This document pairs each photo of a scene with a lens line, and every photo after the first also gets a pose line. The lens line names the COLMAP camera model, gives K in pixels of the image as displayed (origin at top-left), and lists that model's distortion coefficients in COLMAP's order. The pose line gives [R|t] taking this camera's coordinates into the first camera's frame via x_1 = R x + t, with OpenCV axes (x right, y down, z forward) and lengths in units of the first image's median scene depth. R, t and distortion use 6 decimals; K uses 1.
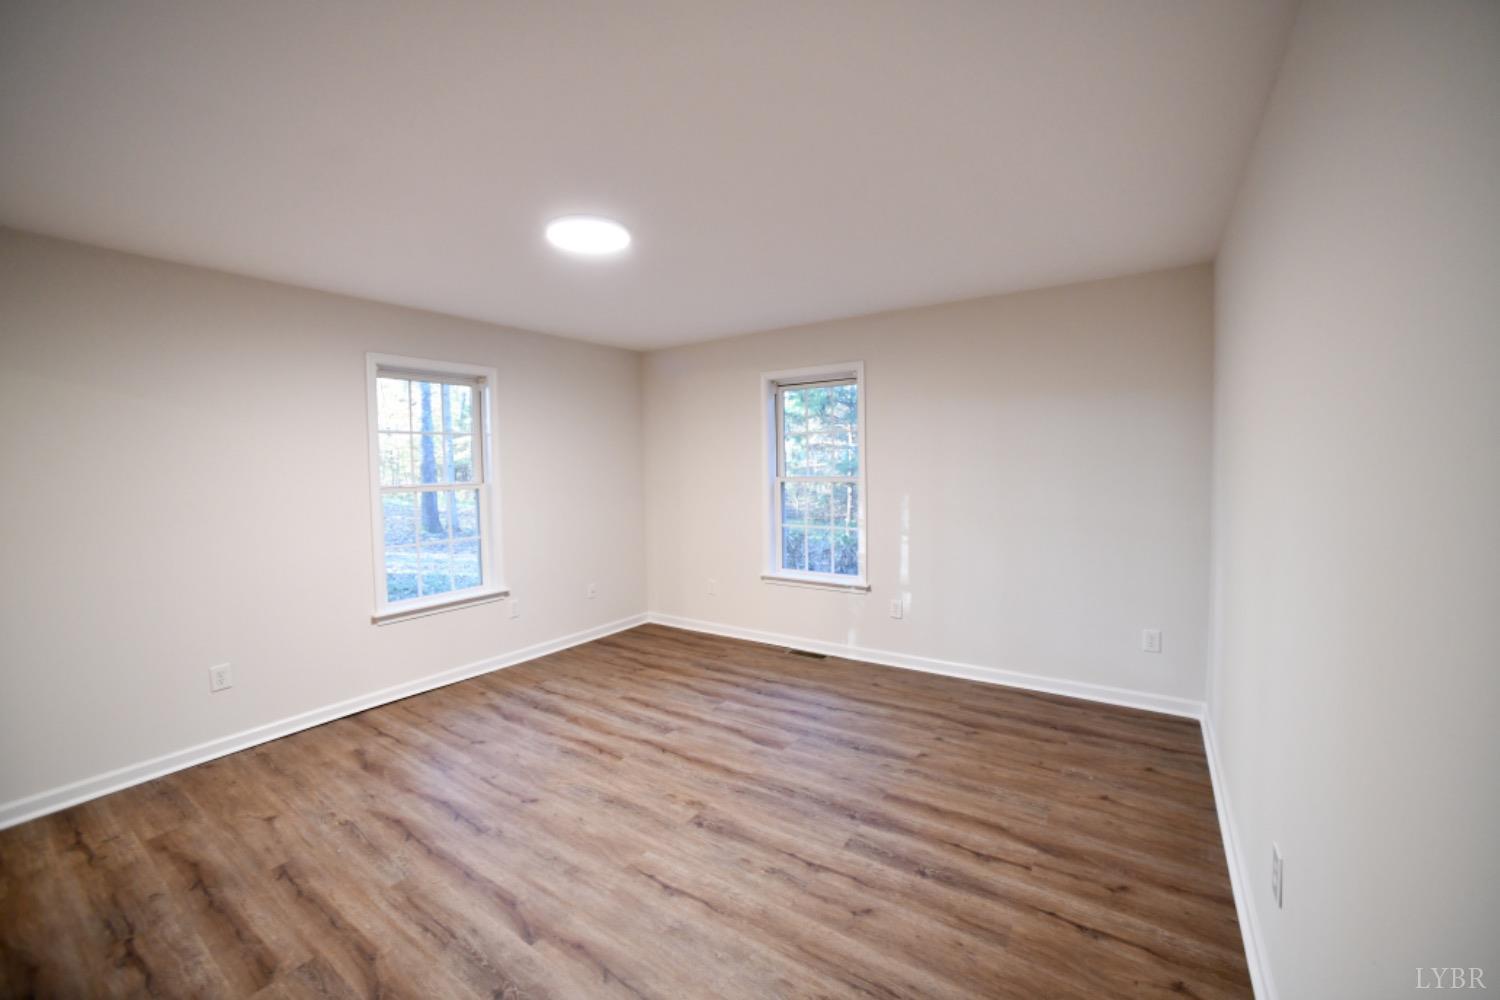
lens RADIAL K [[593.3, 0, 753.1], [0, 593.3, 492.5], [0, 0, 1]] dist [-0.067116, 0.030700]
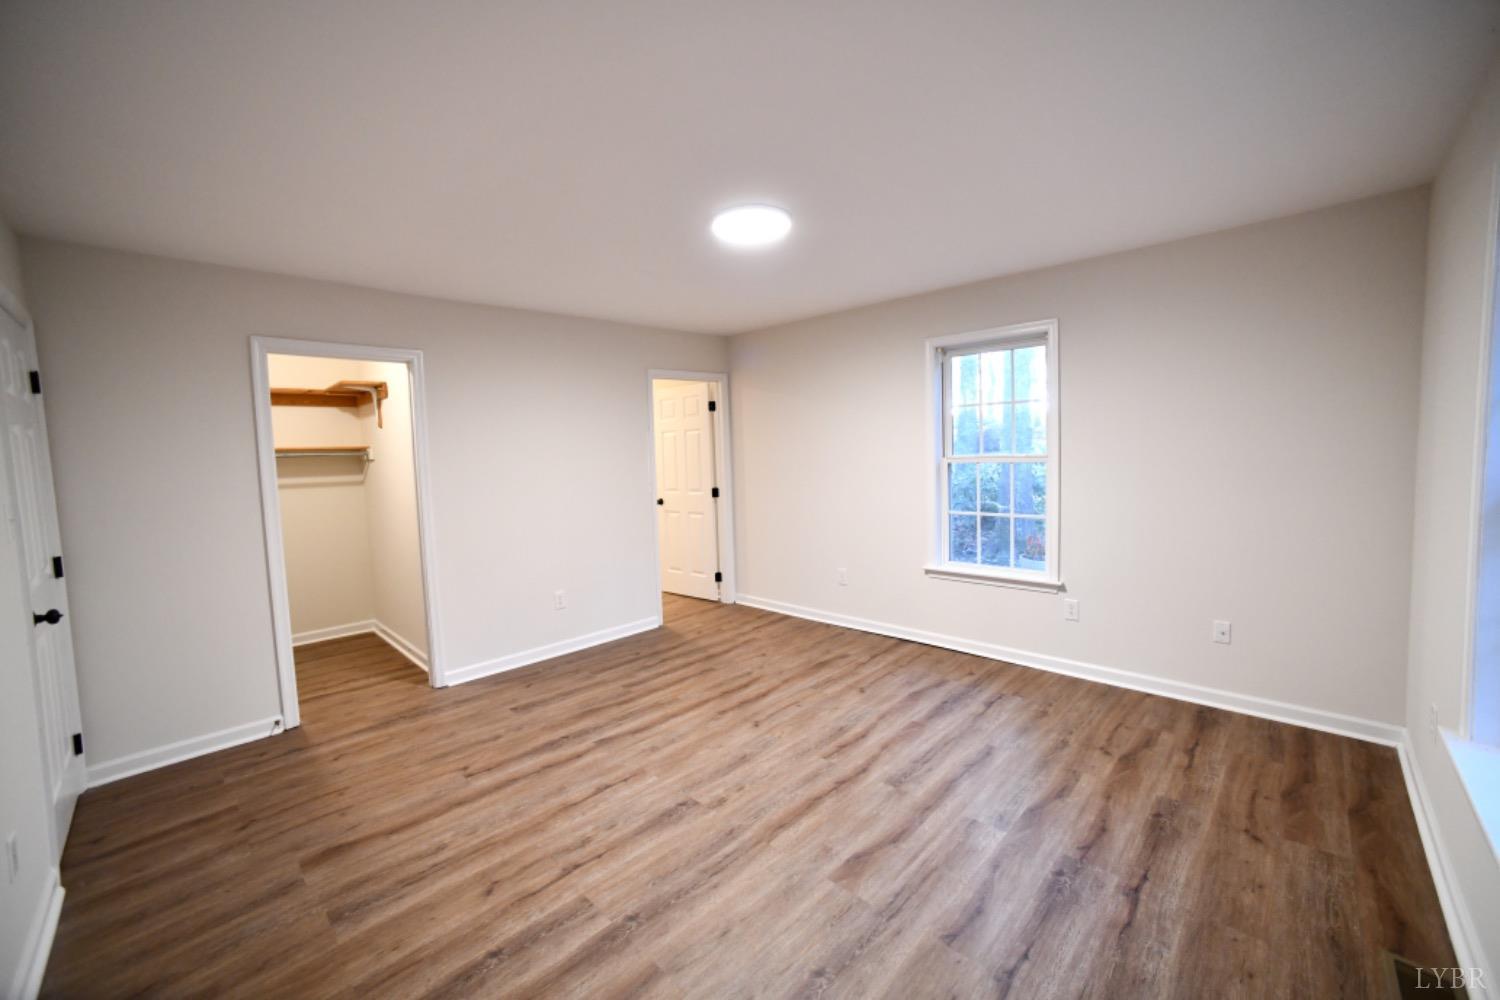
lens RADIAL K [[593.3, 0, 753.1], [0, 593.3, 492.5], [0, 0, 1]] dist [-0.067116, 0.030700]
pose [[-0.164942, 0.095547, -0.981664, 0.664534], [-0.009619, 0.995093, 0.098471, -0.061434], [0.986256, 0.025684, -0.163214, 1.006850]]
